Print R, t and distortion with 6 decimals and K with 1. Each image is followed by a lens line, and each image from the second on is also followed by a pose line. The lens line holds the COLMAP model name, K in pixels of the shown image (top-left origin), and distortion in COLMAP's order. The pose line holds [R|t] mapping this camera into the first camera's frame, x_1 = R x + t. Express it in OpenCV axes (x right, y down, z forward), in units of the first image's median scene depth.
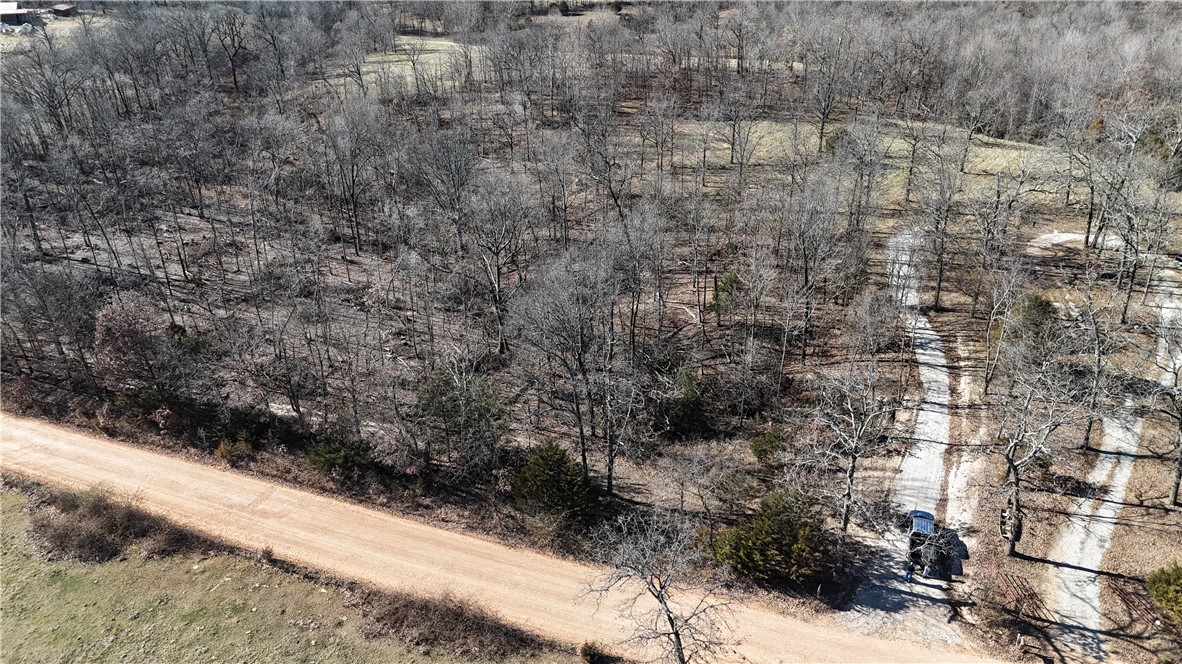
lens RADIAL K [[838.2, 0, 591.0], [0, 838.2, 332.0], [0, 0, 1]] dist [0.156342, -0.273091]
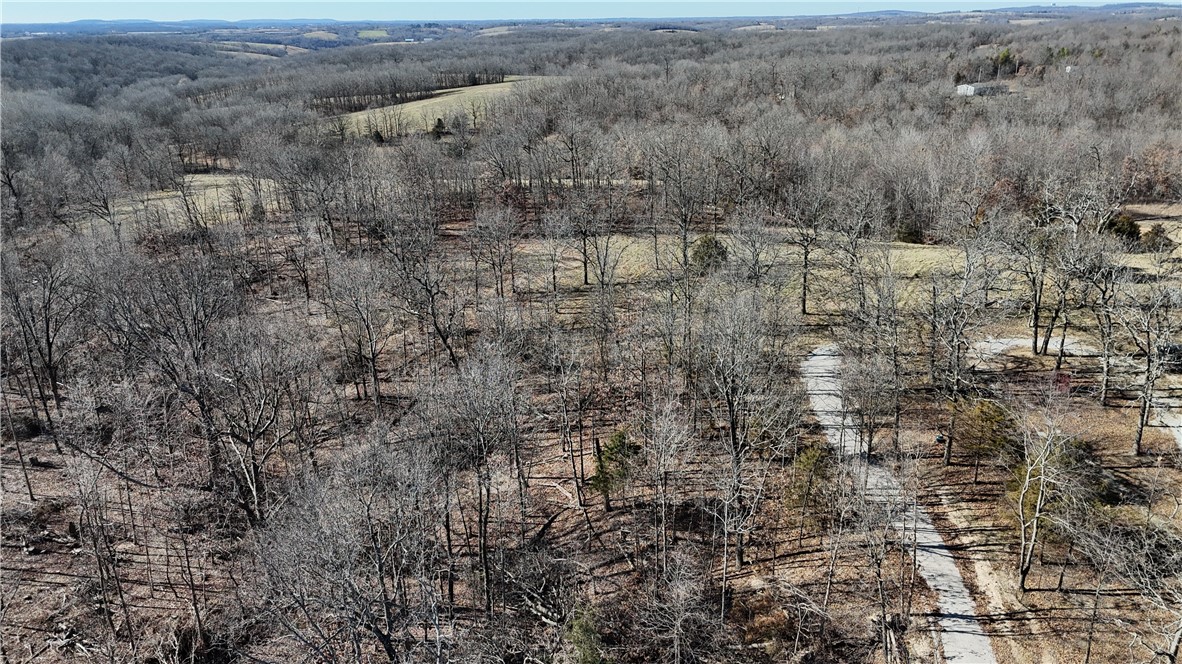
lens RADIAL K [[838.2, 0, 591.0], [0, 838.2, 332.0], [0, 0, 1]] dist [0.156342, -0.273091]
pose [[0.979154, -0.078288, 0.187428, 0.018765], [0.105928, 0.984138, -0.142312, -0.049366], [-0.173314, 0.159199, 0.971915, 0.285588]]
